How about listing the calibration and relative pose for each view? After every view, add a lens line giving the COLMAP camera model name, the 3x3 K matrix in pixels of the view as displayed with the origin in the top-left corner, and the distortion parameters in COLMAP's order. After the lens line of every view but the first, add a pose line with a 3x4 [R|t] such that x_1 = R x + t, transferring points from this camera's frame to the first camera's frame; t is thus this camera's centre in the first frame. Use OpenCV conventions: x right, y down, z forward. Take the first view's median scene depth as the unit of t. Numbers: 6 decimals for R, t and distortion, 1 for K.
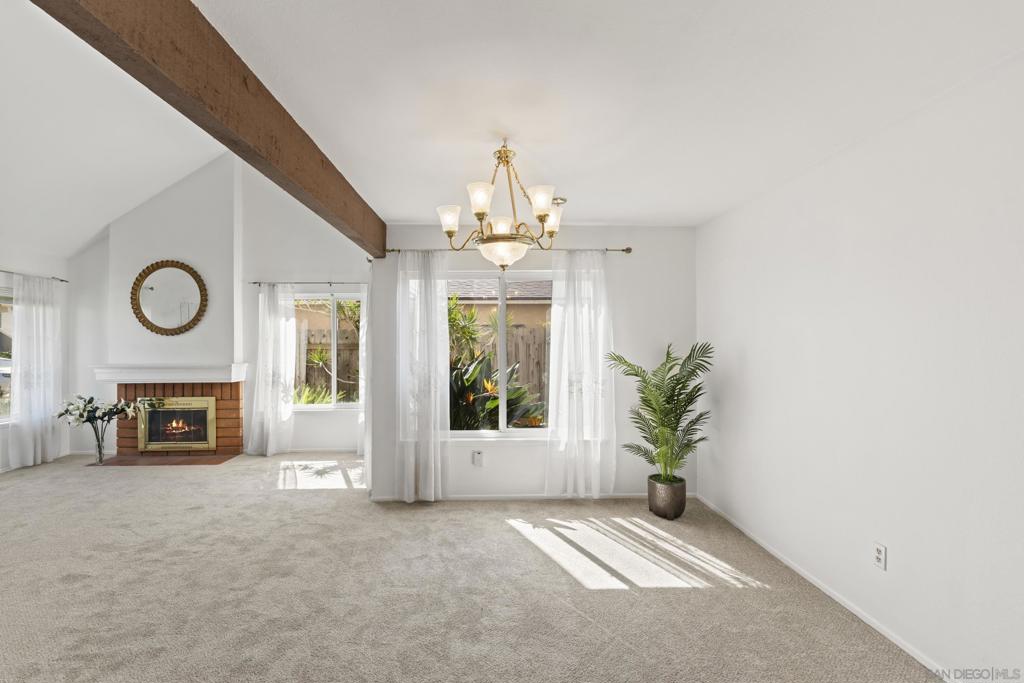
lens RADIAL K [[450.9, 0, 499.8], [0, 450.9, 337.7], [0, 0, 1]] dist [-0.004567, 0.000538]
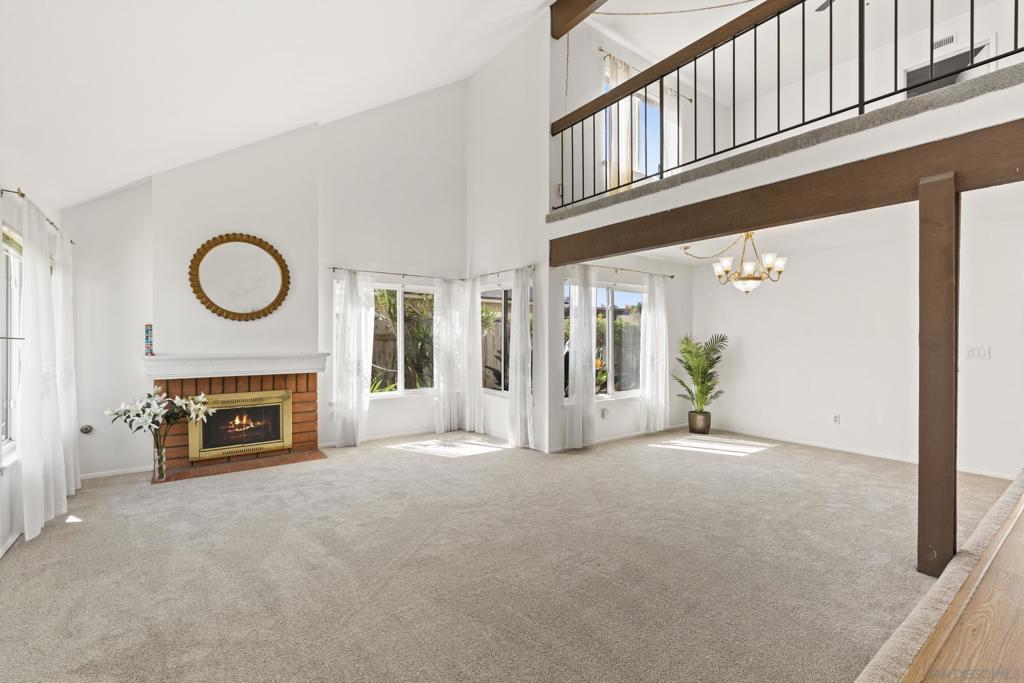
lens RADIAL K [[450.9, 0, 513.9], [0, 450.9, 337.7], [0, 0, 1]] dist [-0.004567, 0.000538]
pose [[0.818439, 0.007013, 0.574550, -1.128609], [-0.011493, 0.999925, 0.004166, 0.025101], [-0.574478, -0.010013, 0.818459, -0.004351]]
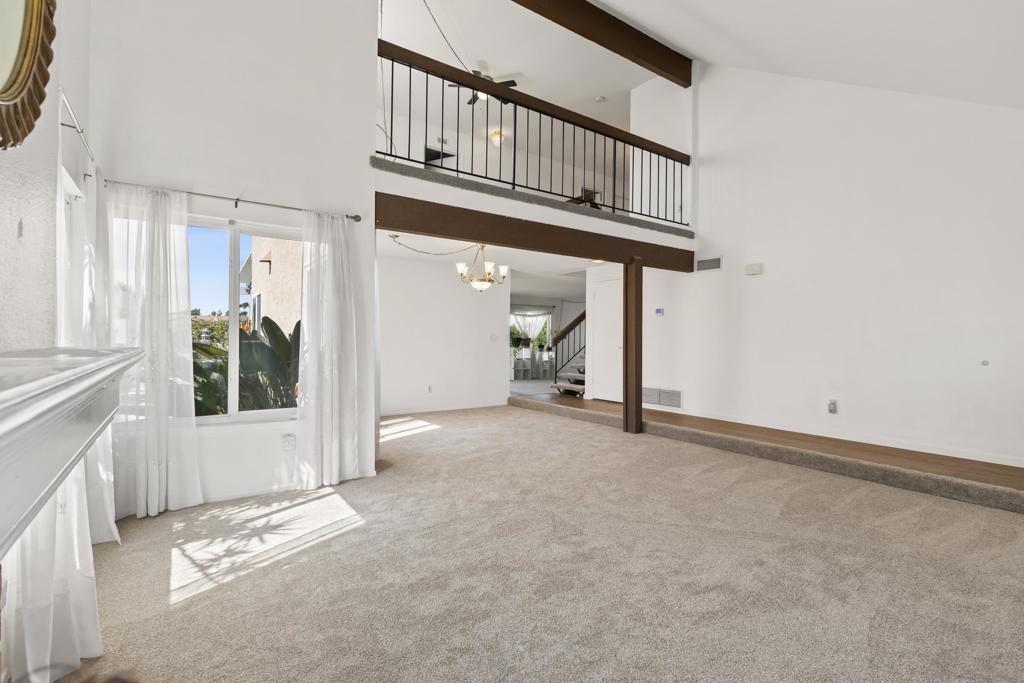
lens RADIAL K [[450.9, 0, 490.3], [0, 450.9, 335.1], [0, 0, 1]] dist [-0.004567, 0.000538]
pose [[-0.510702, 0.003466, 0.859751, -1.264781], [-0.015584, 0.999790, -0.013287, 0.068562], [-0.859617, -0.020184, -0.510541, 1.307045]]
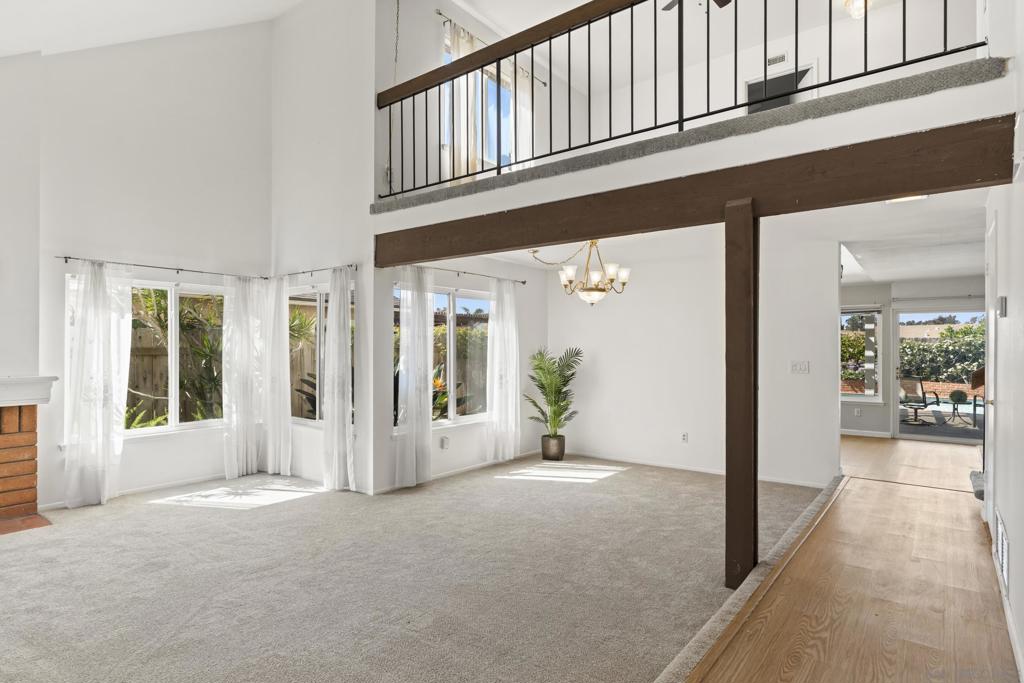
lens RADIAL K [[557.0, 0, 511.9], [0, 557.0, 343.1], [0, 0, 1]] dist [-0.003103, 0.001564]
pose [[0.632430, 0.012373, 0.774519, -1.112227], [-0.010656, 0.999917, -0.007272, 0.009946], [-0.774544, -0.003654, 0.632509, -0.084370]]
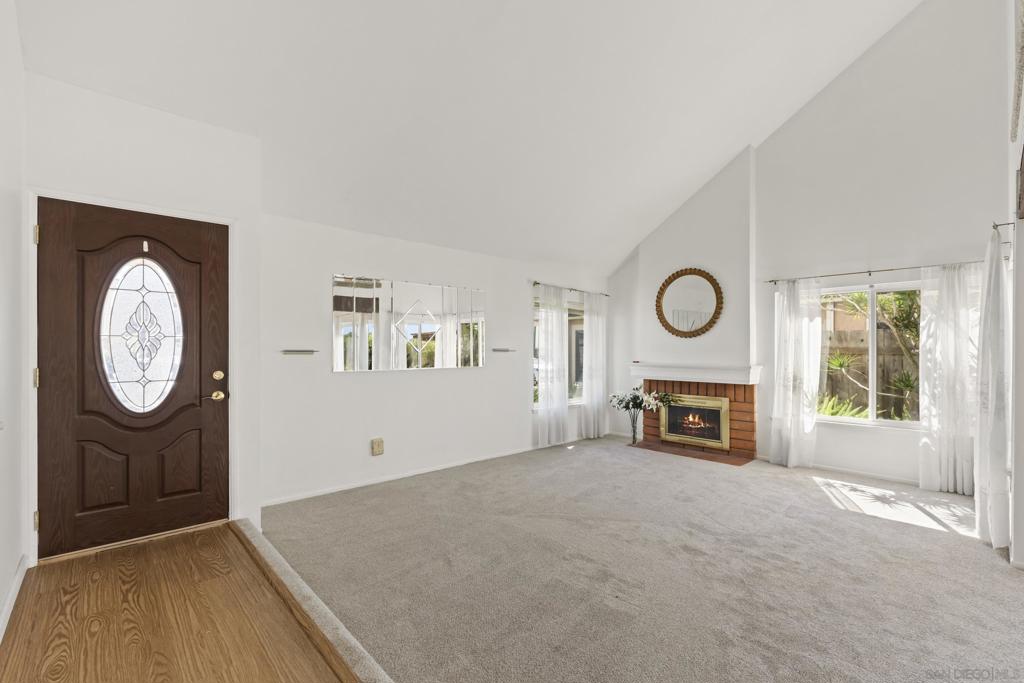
lens RADIAL K [[450.9, 0, 512.3], [0, 450.9, 347.3], [0, 0, 1]] dist [-0.004567, 0.000538]
pose [[0.659149, 0.003289, -0.752005, -0.276726], [-0.000433, 0.999992, 0.003994, 0.019533], [0.752012, -0.002307, 0.659145, -0.044954]]
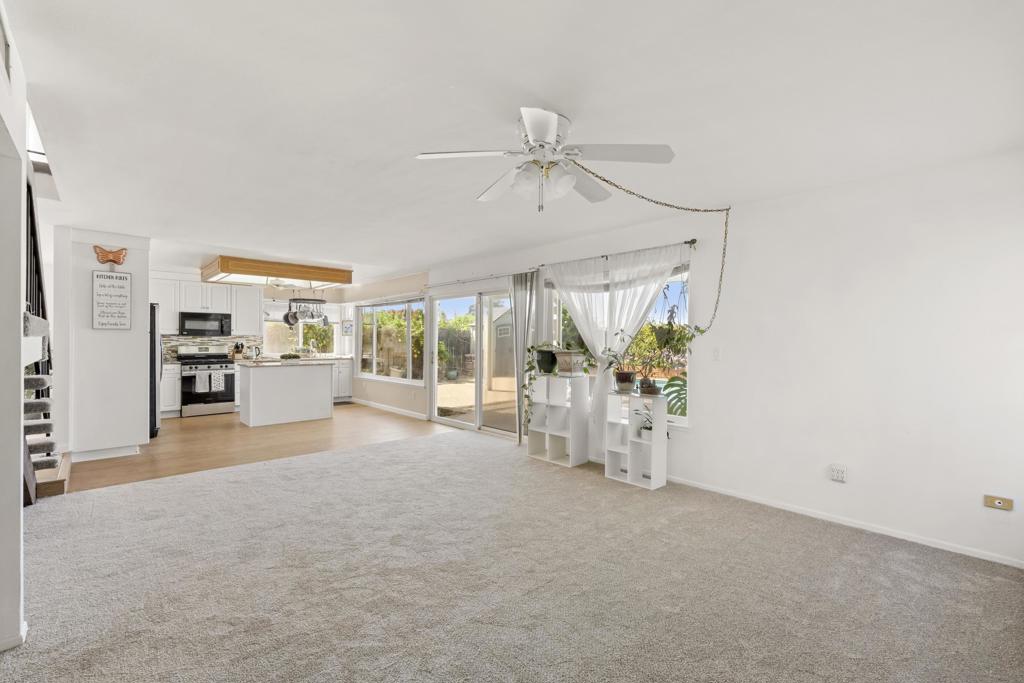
lens RADIAL K [[450.9, 0, 496.6], [0, 450.9, 337.9], [0, 0, 1]] dist [-0.004567, 0.000538]
pose [[0.764539, 0.010272, 0.644495, 0.586145], [-0.014006, 0.999902, 0.000678, 0.008119], [-0.644425, -0.009545, 0.764608, -1.479621]]
